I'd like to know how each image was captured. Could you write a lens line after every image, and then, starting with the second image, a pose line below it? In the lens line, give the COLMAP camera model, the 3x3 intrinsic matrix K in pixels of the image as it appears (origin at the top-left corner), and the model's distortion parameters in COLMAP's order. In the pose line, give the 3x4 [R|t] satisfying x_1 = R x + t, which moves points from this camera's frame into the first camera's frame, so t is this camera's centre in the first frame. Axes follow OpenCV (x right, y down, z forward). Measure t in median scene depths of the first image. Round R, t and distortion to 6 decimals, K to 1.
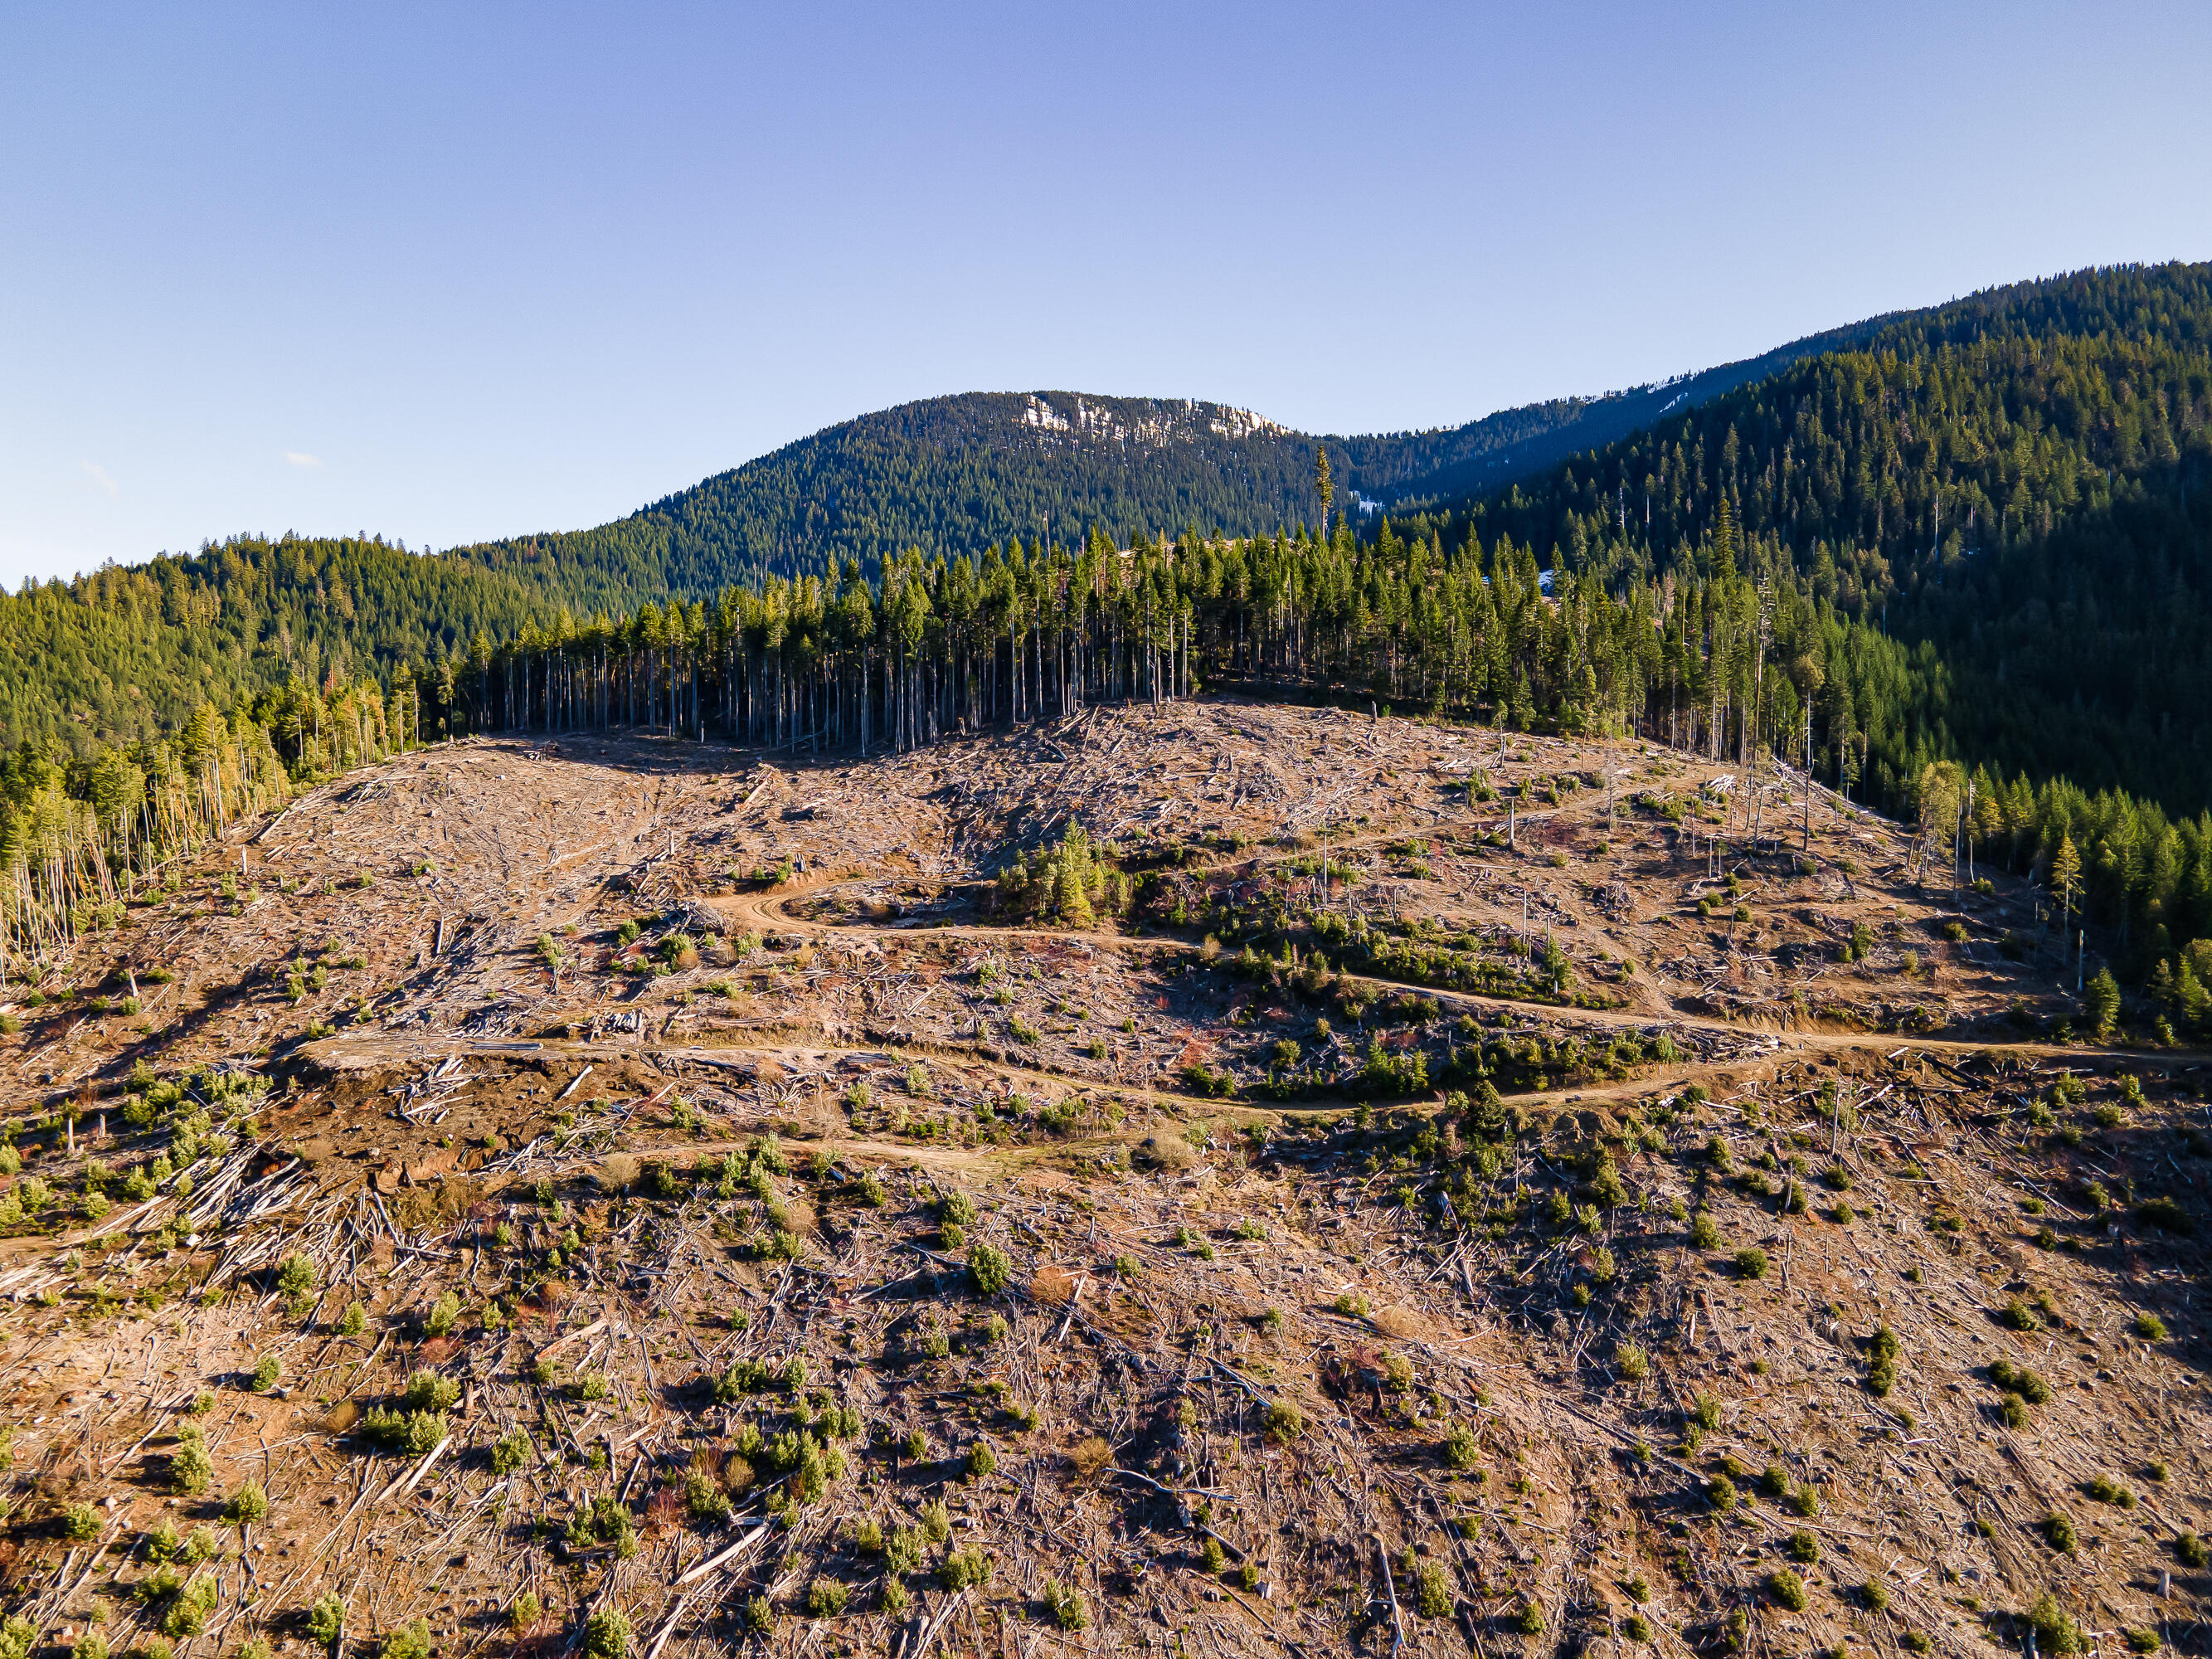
lens RADIAL K [[1616.2, 0, 1077.9], [0, 1616.2, 828.6], [0, 0, 1]] dist [0.015578, 0.113692]
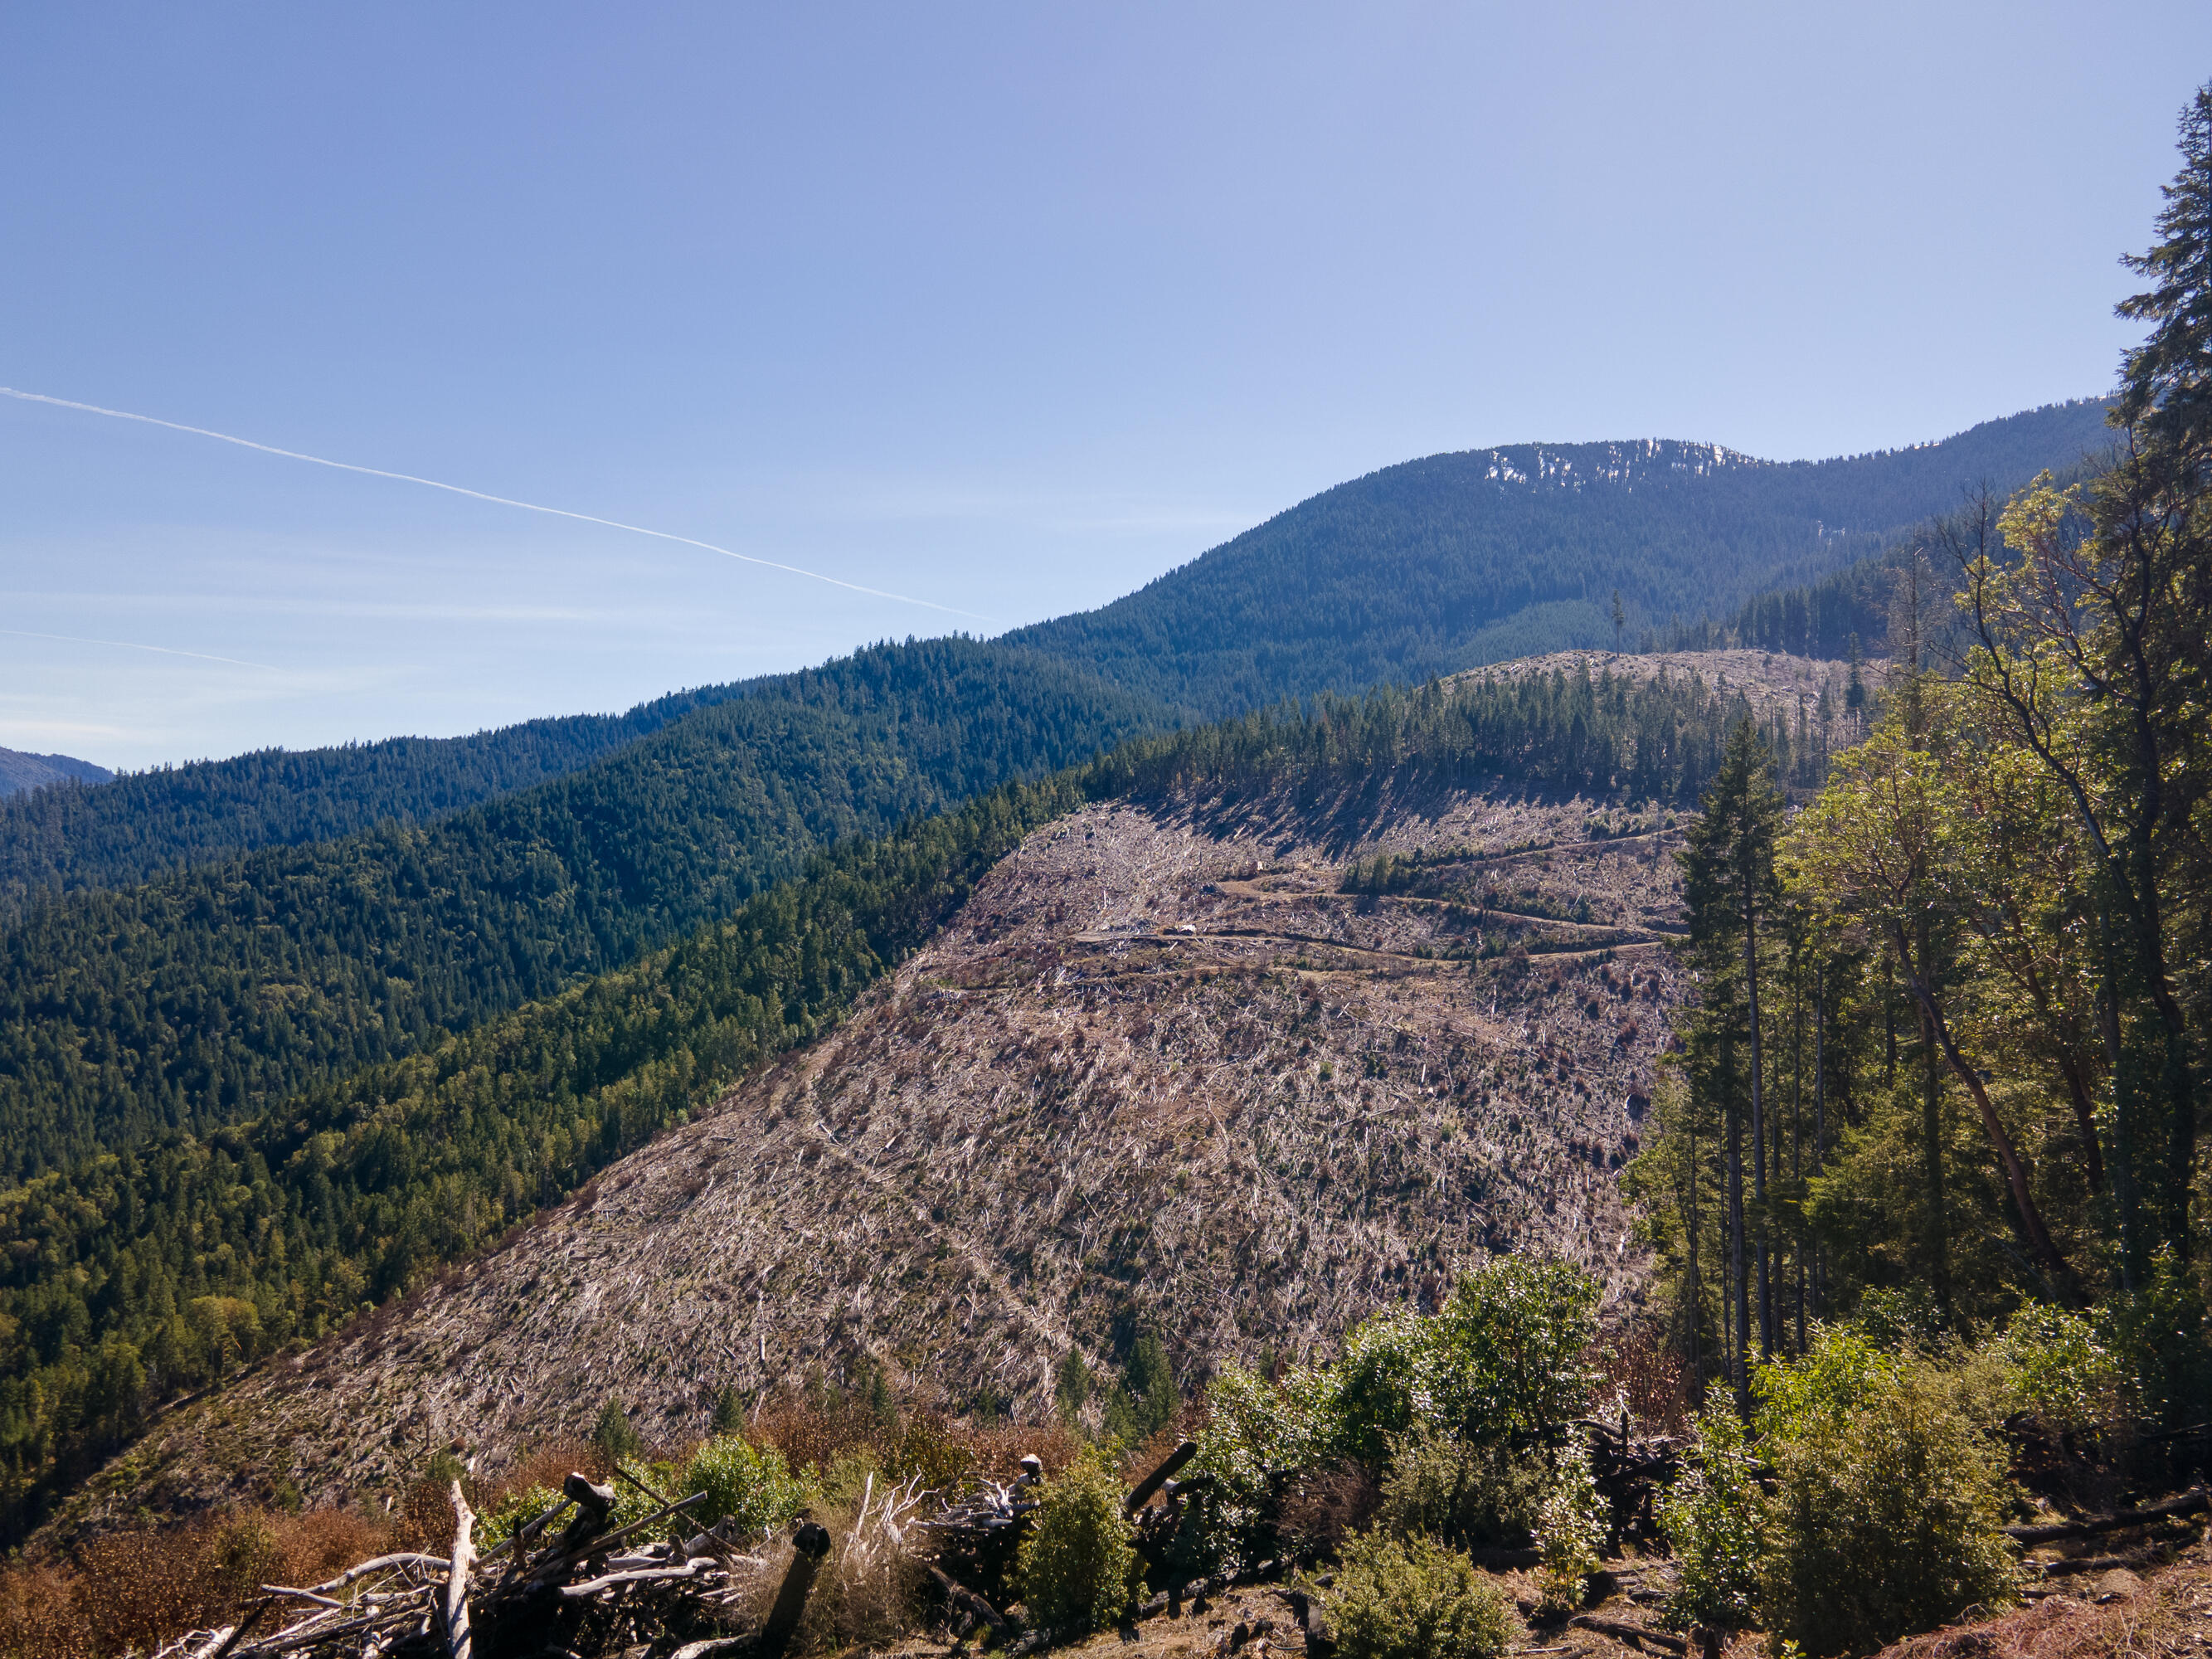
lens RADIAL K [[1593.8, 0, 1093.7], [0, 1593.8, 832.2], [0, 0, 1]] dist [0.037299, 0.036513]
pose [[0.956718, -0.016124, -0.290571, 0.028302], [0.013056, 0.999837, -0.012495, -0.001001], [0.290725, 0.008161, 0.956772, -0.137702]]
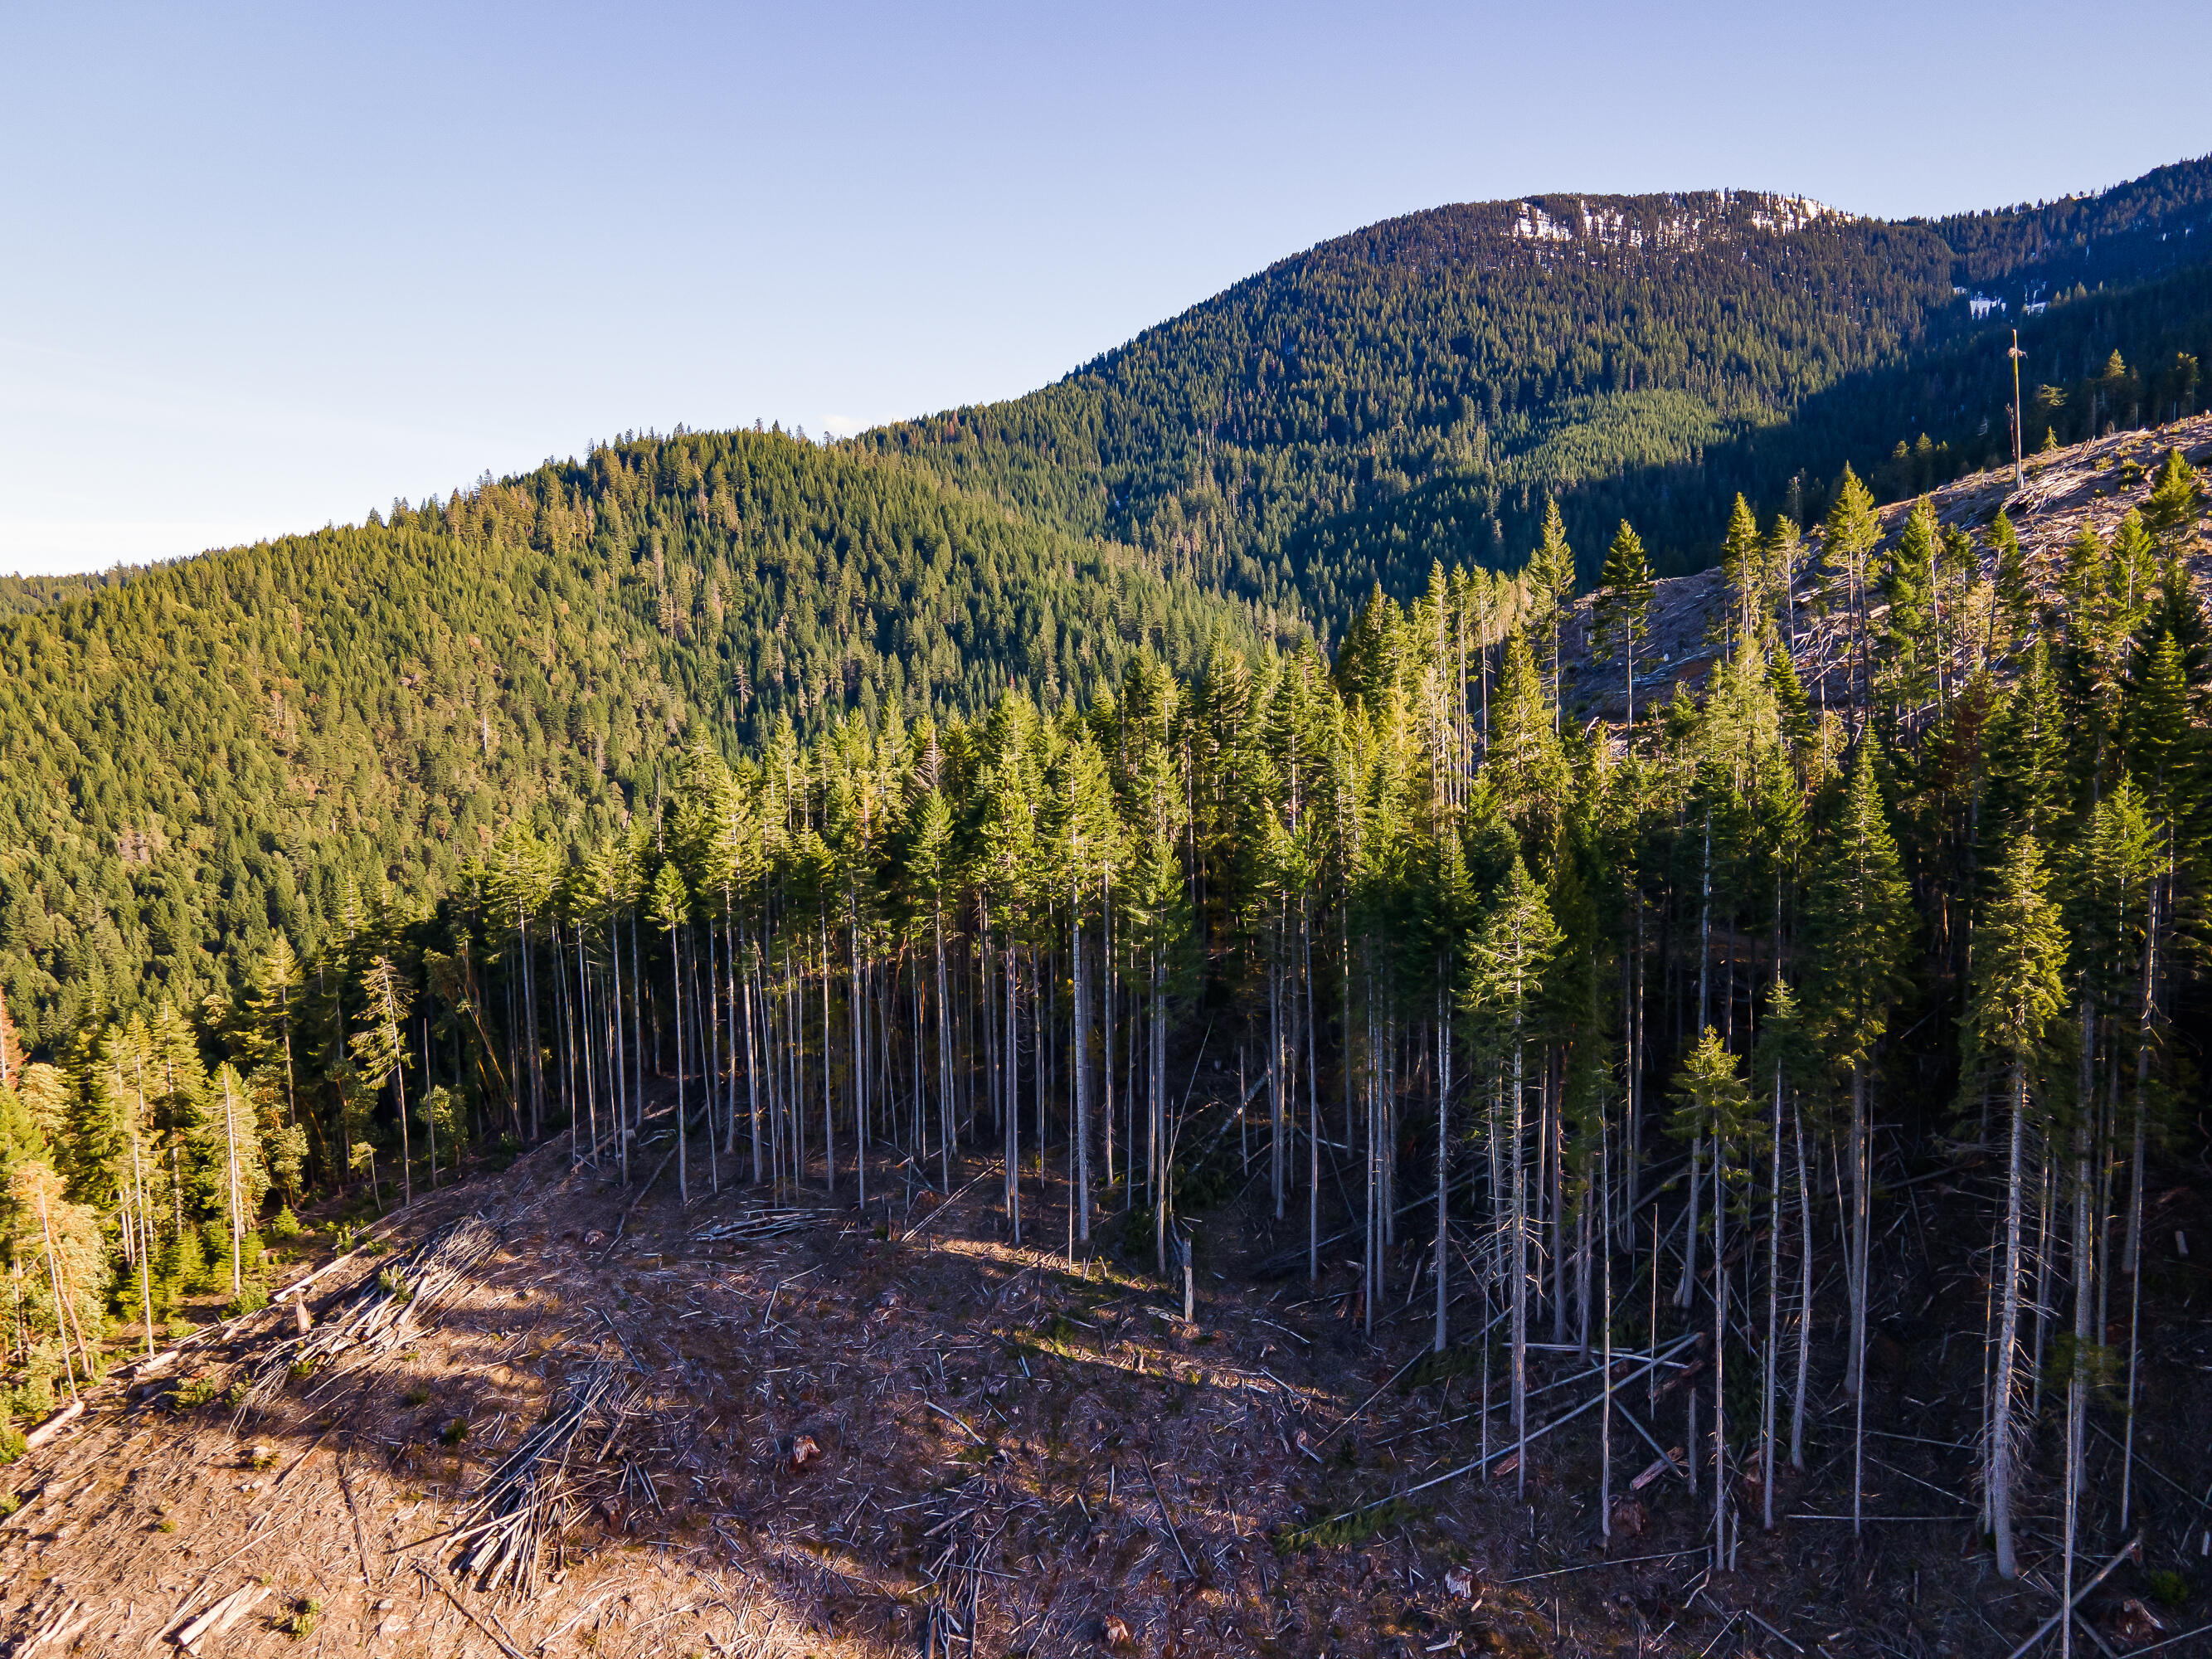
lens RADIAL K [[1621.7, 0, 1106.0], [0, 1621.7, 829.5], [0, 0, 1]] dist [0.018317, 0.043585]
pose [[0.969248, 0.010853, -0.245846, -0.033305], [0.011053, 0.996099, 0.087550, -0.027648], [0.245837, -0.087575, 0.965347, 0.137345]]
